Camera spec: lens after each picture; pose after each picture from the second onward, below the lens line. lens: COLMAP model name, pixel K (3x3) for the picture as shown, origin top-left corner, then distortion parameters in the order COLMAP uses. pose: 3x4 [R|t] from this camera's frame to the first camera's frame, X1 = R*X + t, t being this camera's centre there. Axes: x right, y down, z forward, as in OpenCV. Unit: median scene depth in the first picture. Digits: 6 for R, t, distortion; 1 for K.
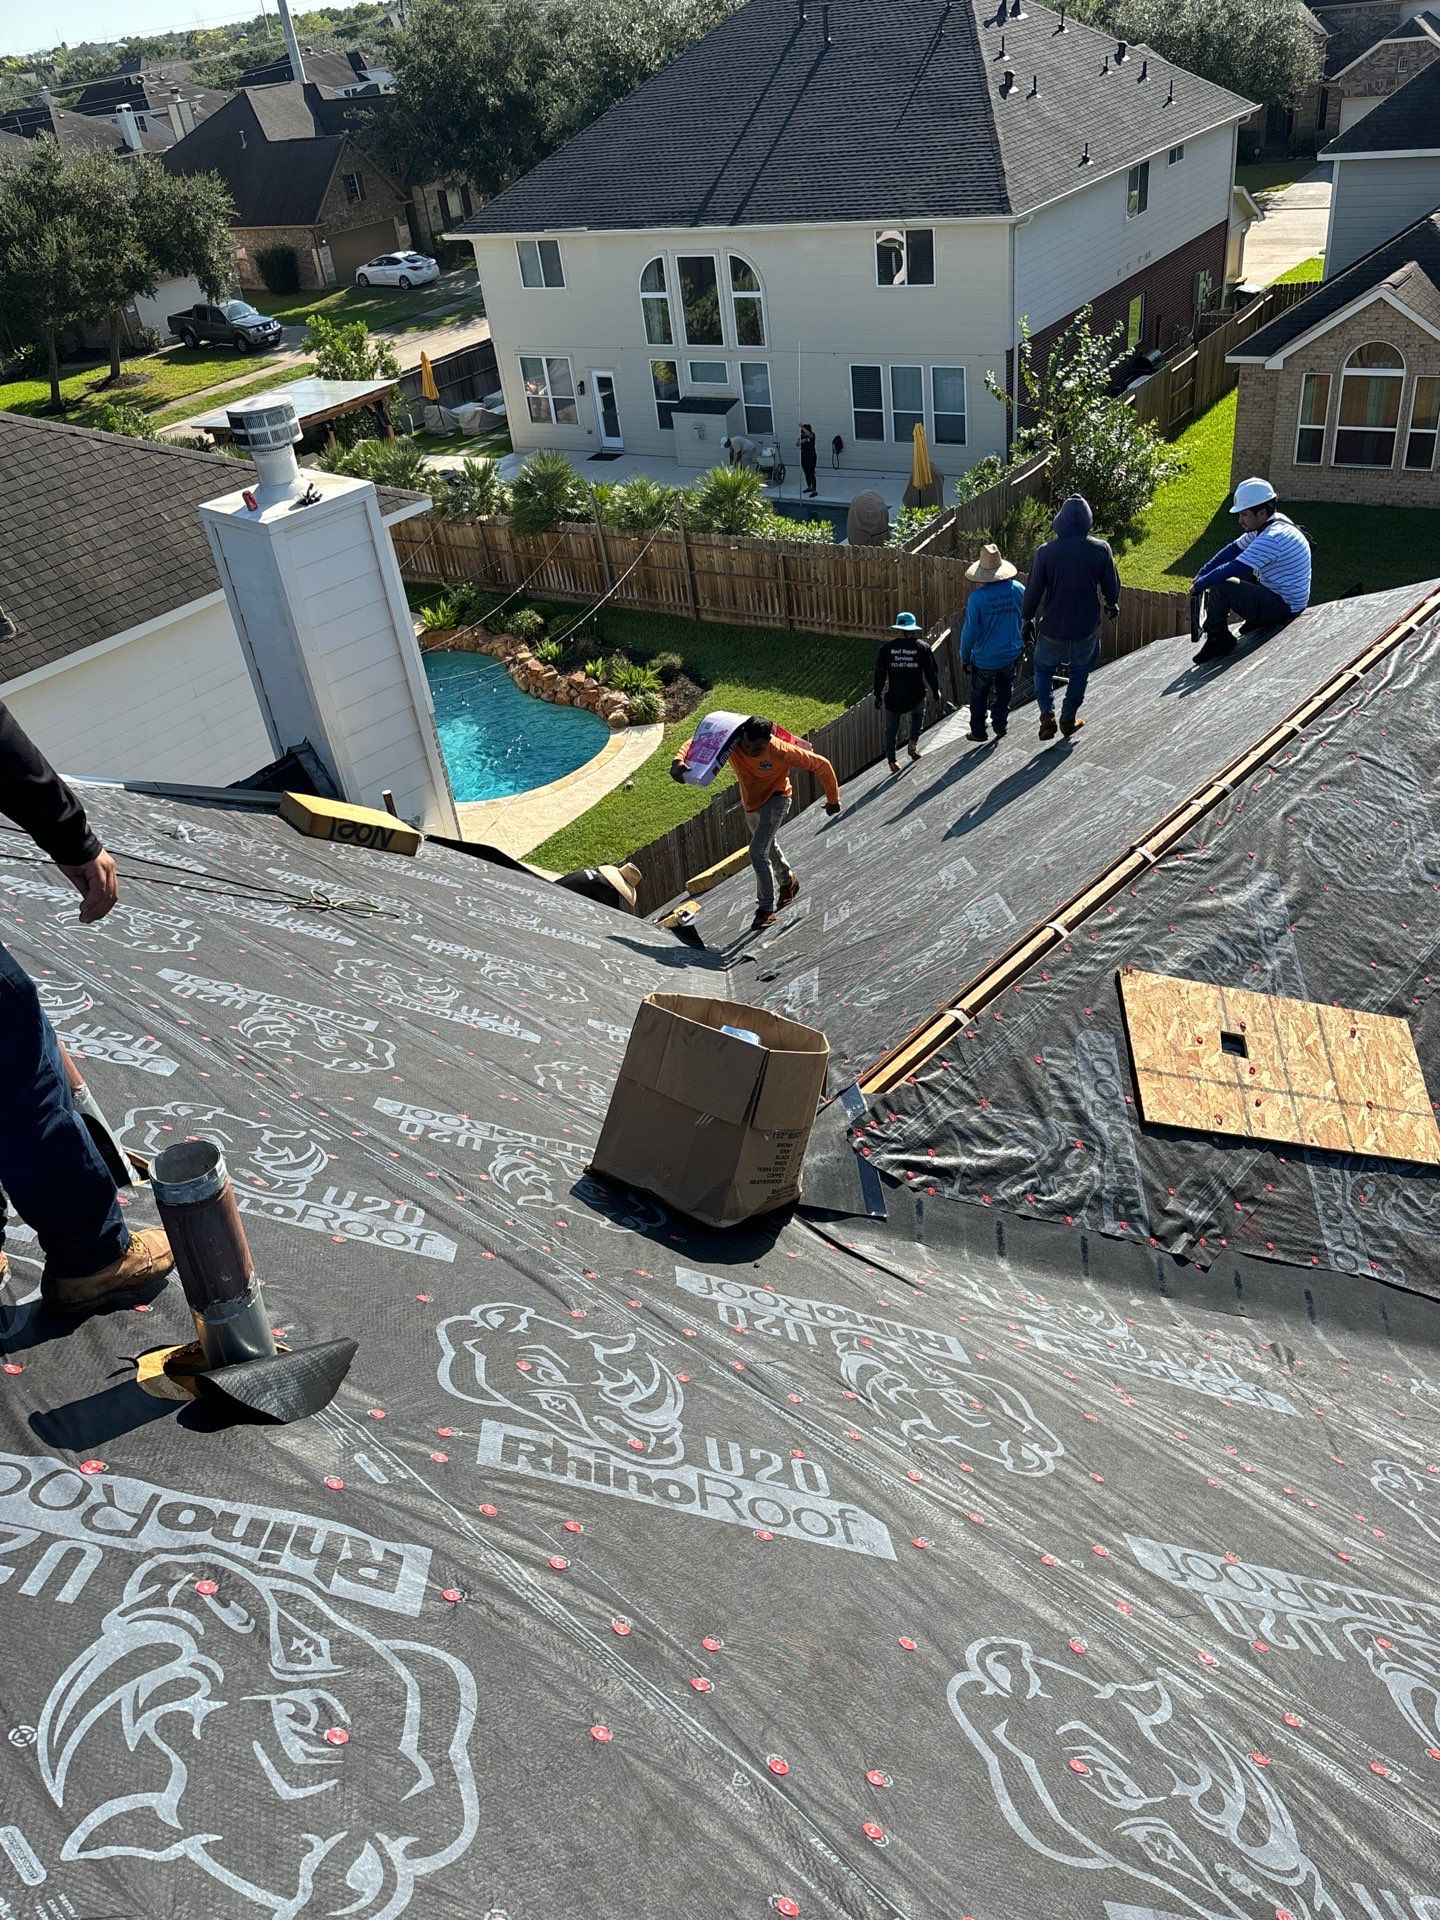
lens RADIAL K [[1385.4, 0, 720.0], [0, 1385.4, 960.0], [0, 0, 1]] dist [0.002096, -0.010000]
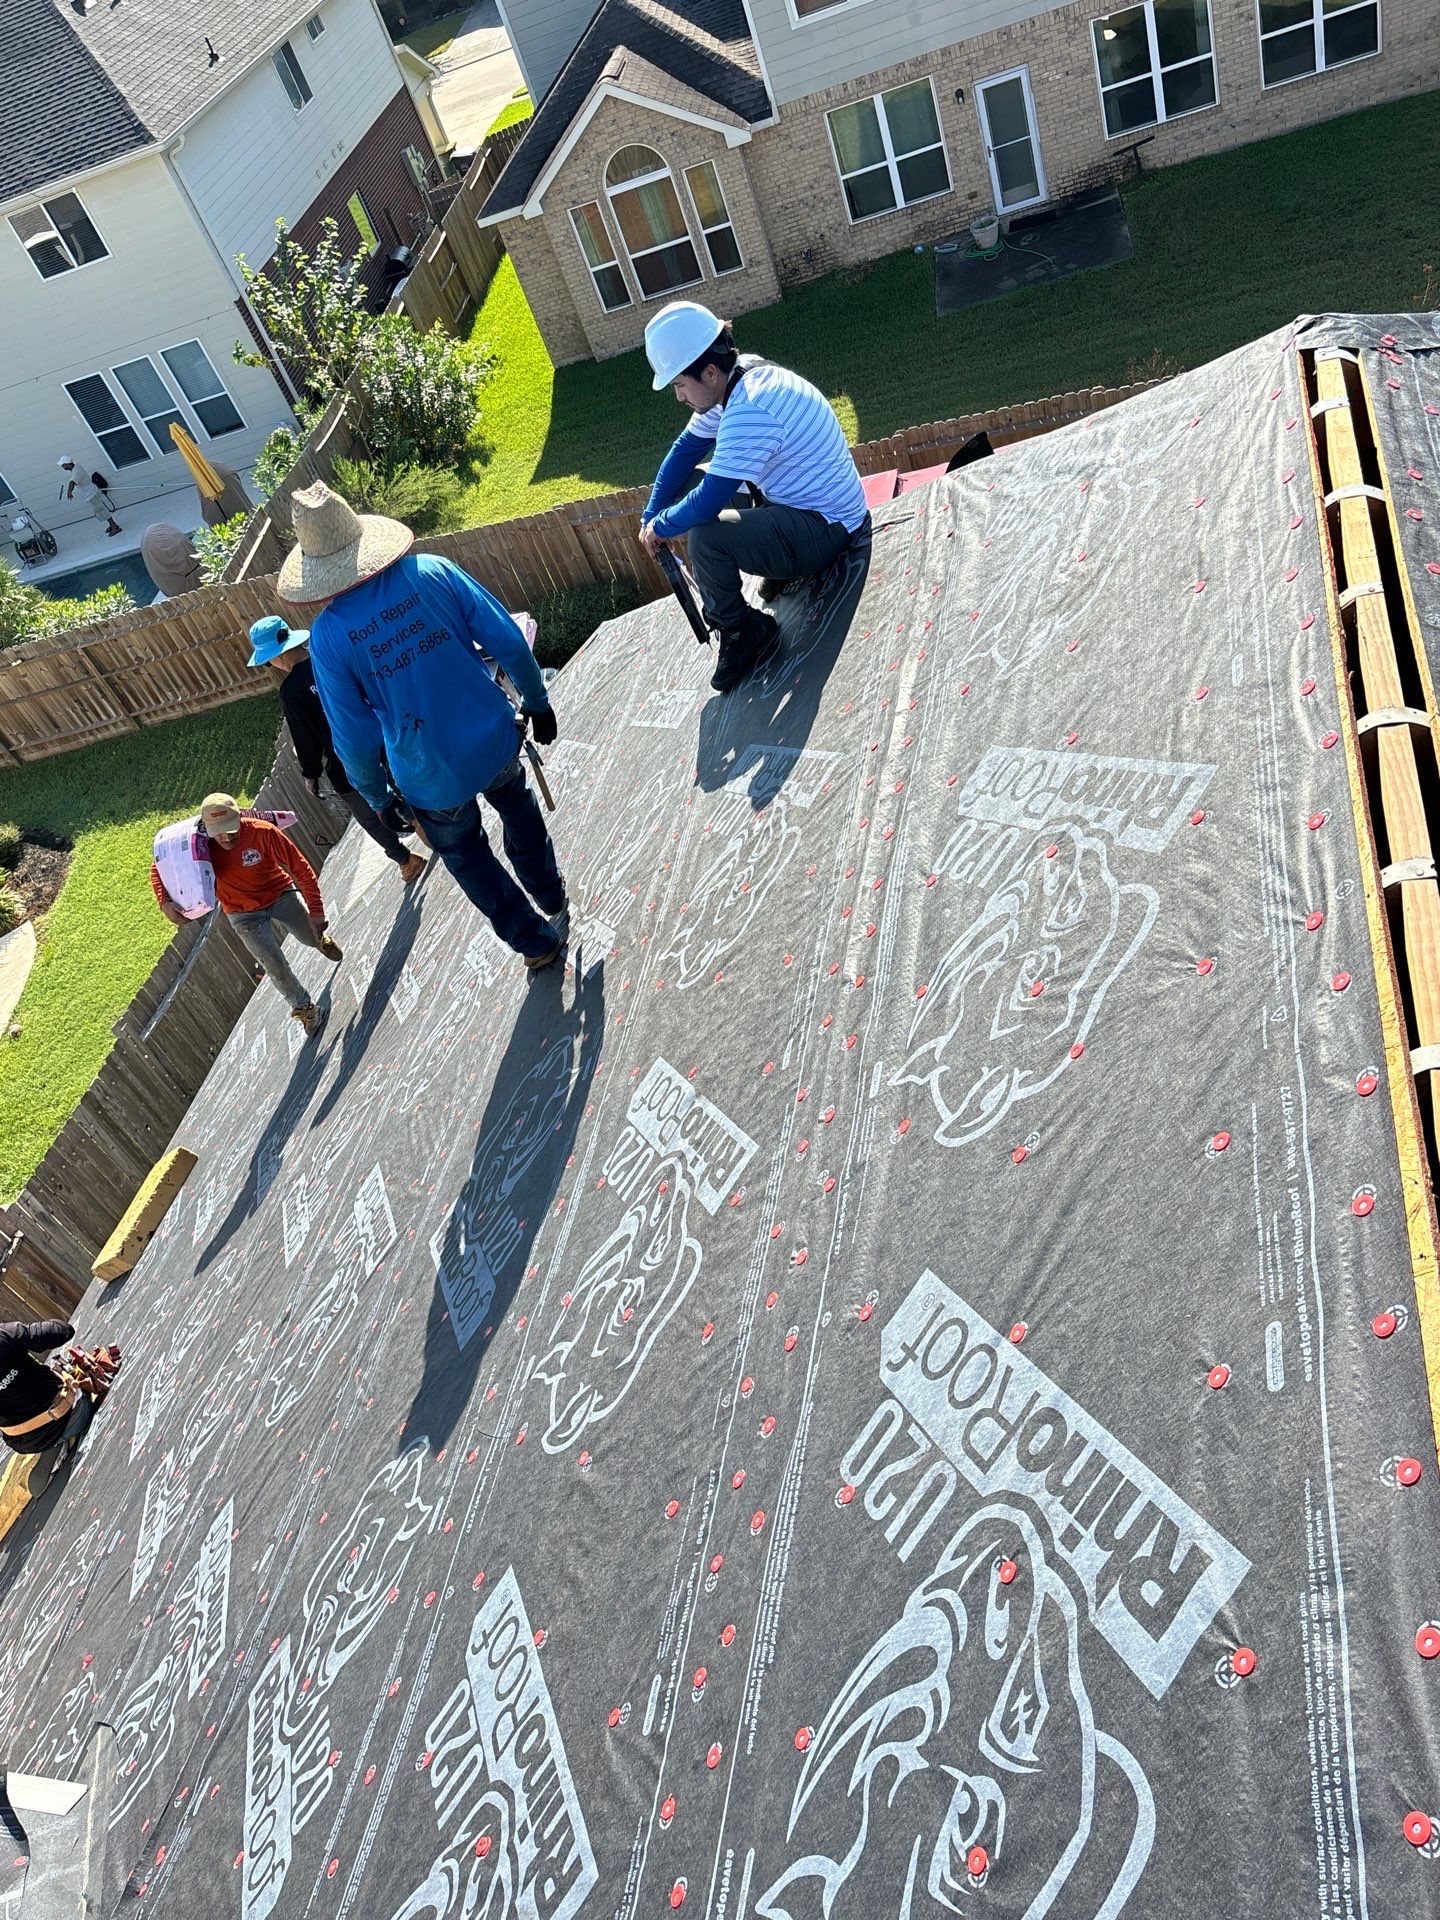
lens RADIAL K [[1480.8, 0, 720.0], [0, 1480.8, 960.0], [0, 0, 1]] dist [0.018952, 0.010565]
pose [[0.846296, -0.455751, 0.275815, 0.034538], [0.452829, 0.888166, 0.078150, -0.039585], [-0.280586, 0.058759, 0.958028, 0.114367]]
